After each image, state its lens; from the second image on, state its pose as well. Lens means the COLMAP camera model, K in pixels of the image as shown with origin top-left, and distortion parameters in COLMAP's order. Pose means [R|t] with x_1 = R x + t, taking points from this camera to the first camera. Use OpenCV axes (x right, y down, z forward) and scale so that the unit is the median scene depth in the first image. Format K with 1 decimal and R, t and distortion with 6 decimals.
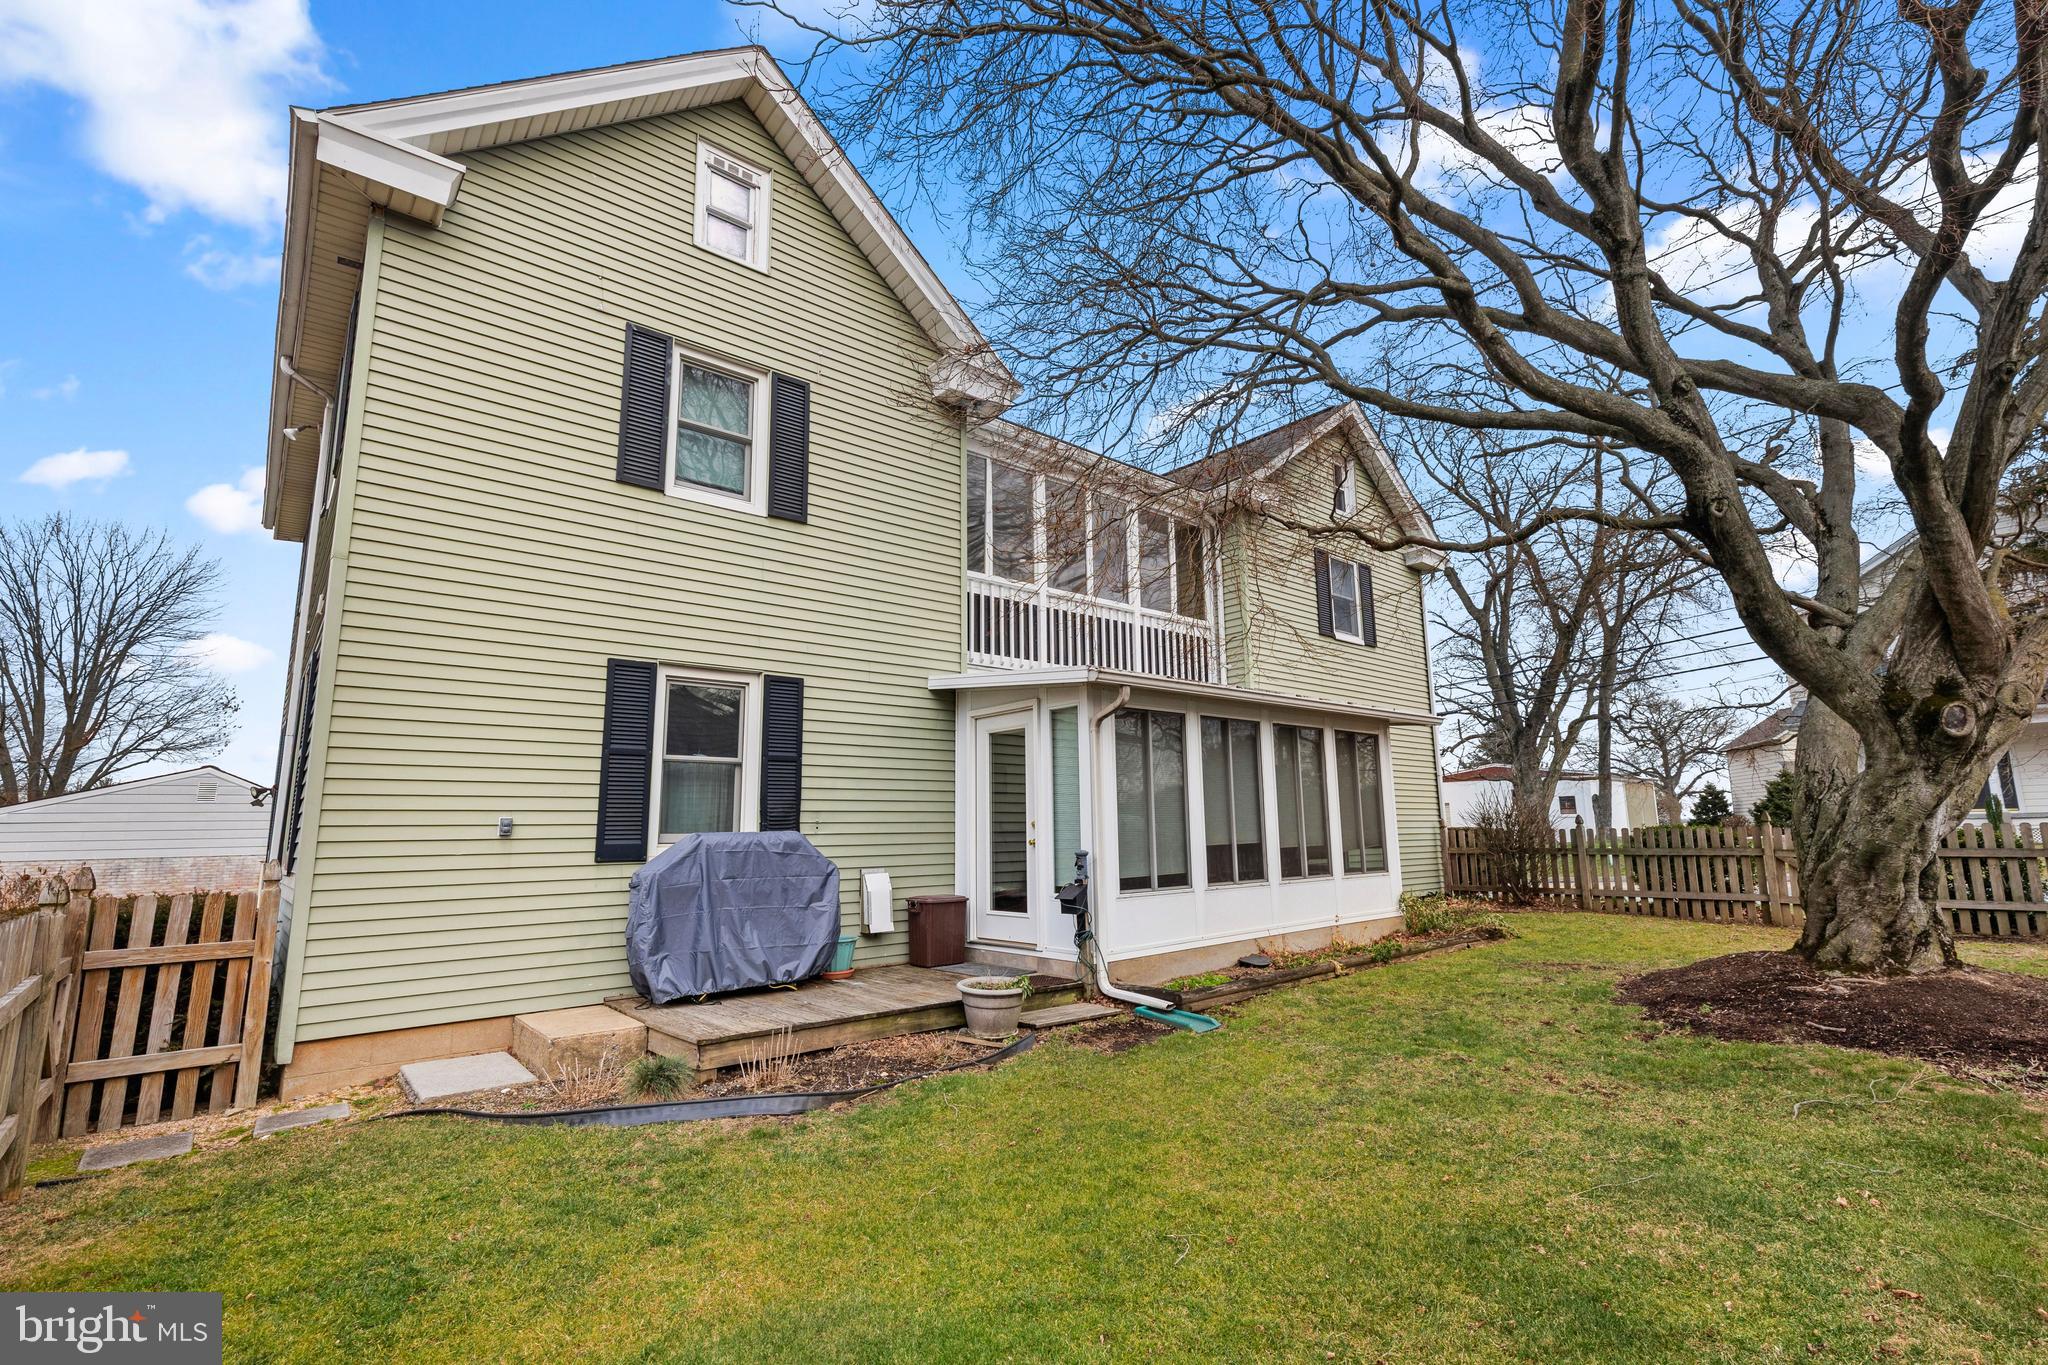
lens RADIAL K [[927.6, 0, 1022.2], [0, 927.6, 654.9], [0, 0, 1]] dist [0.002526, -0.000613]
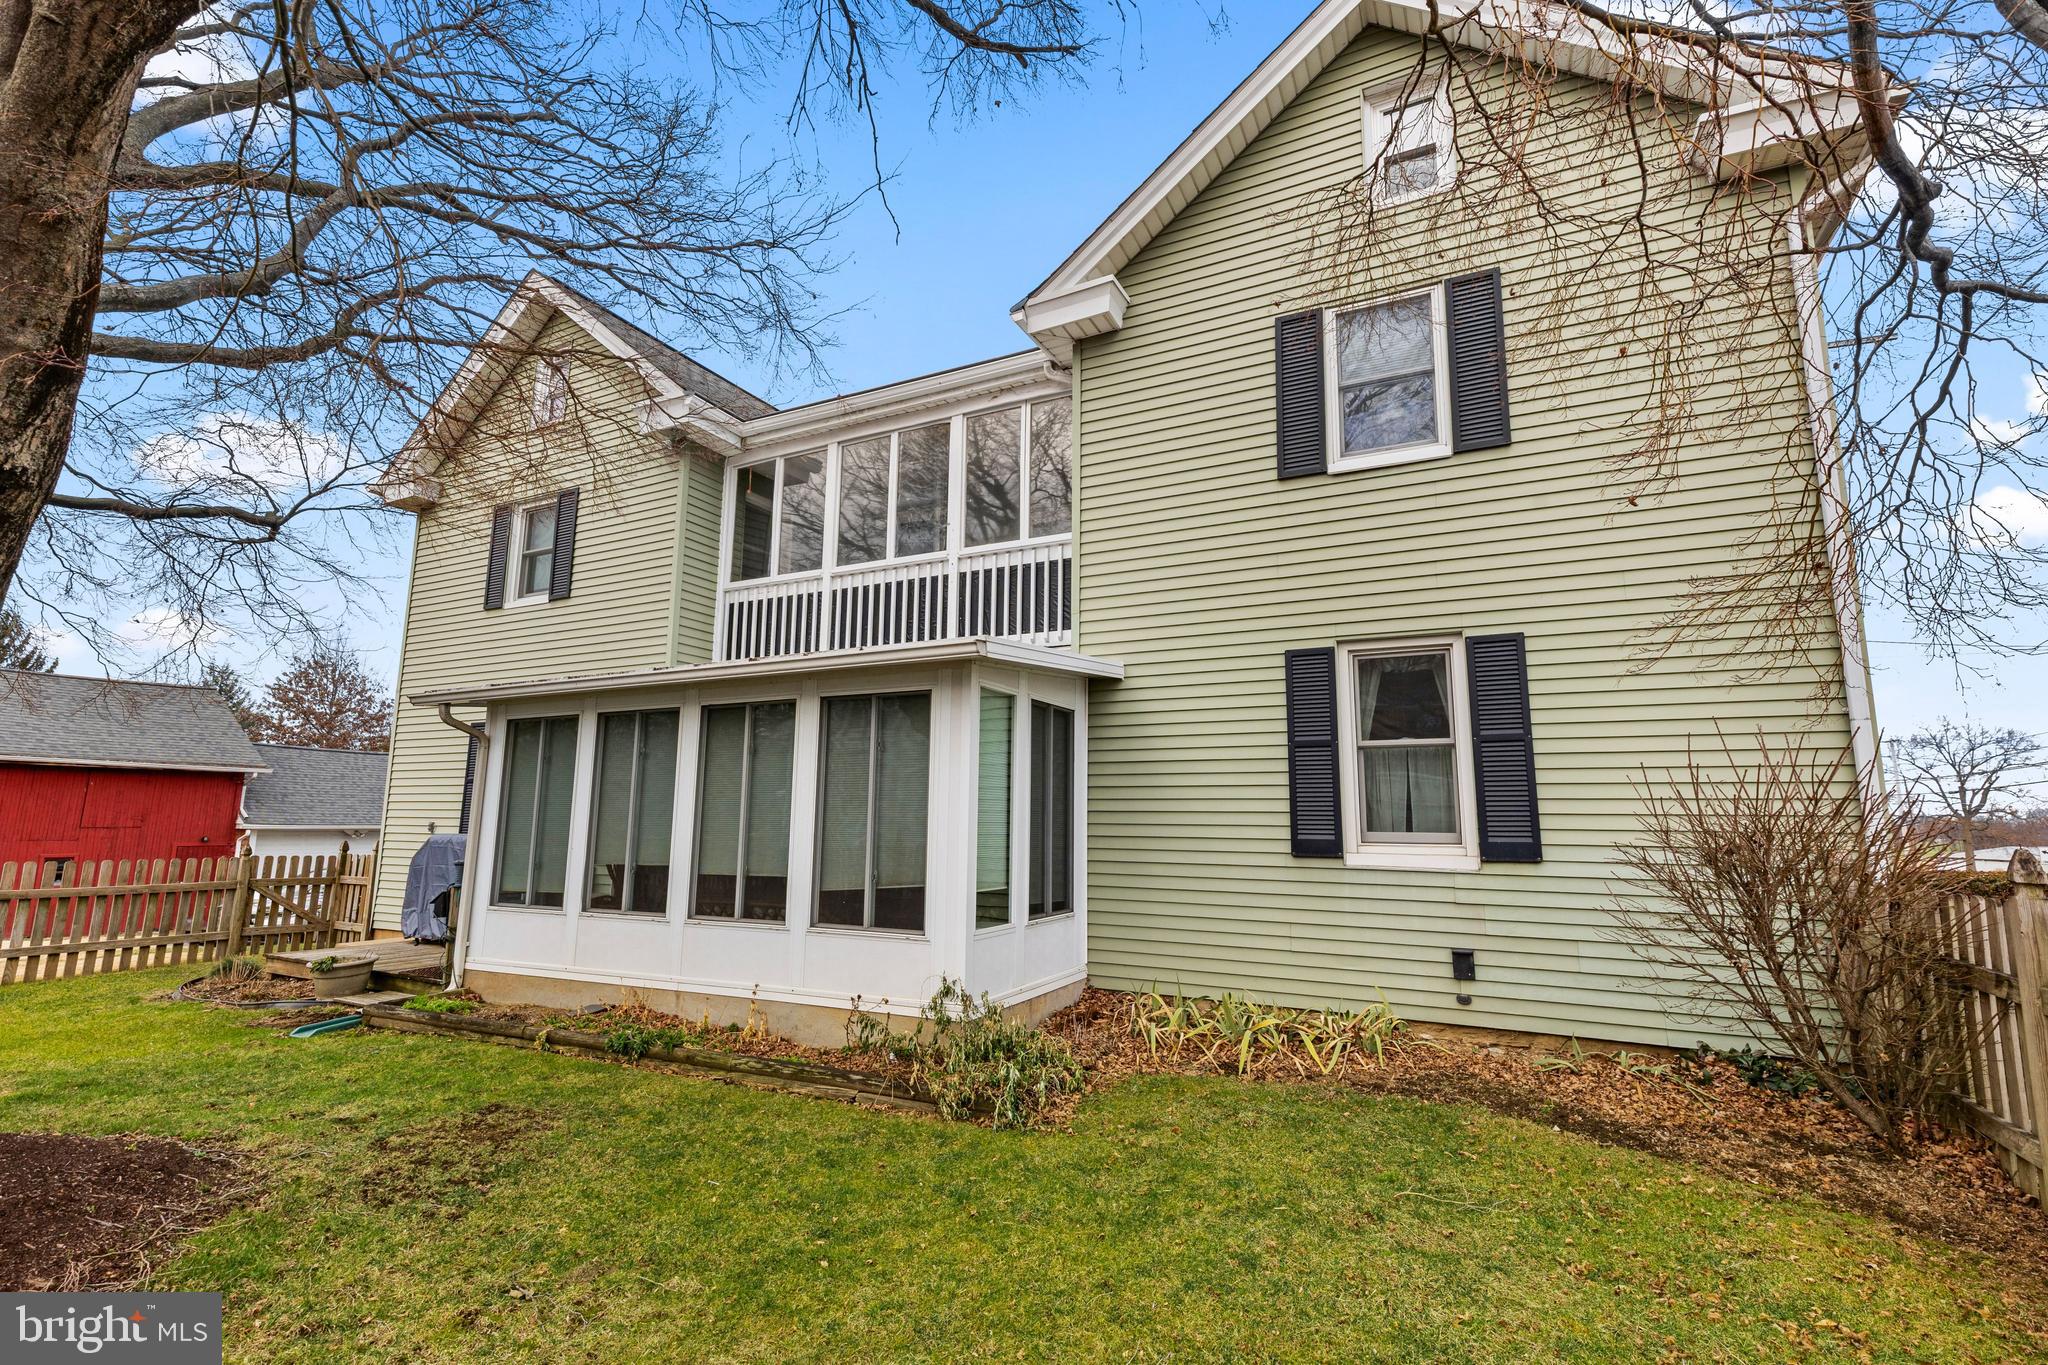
lens RADIAL K [[893.4, 0, 1024.1], [0, 893.4, 709.1], [0, 0, 1]] dist [0.002549, 0.000039]
pose [[0.361855, -0.084363, -0.928409, 0.522801], [0.157815, 0.987066, -0.028183, 0.067949], [0.918779, -0.136319, 0.370489, 0.497248]]
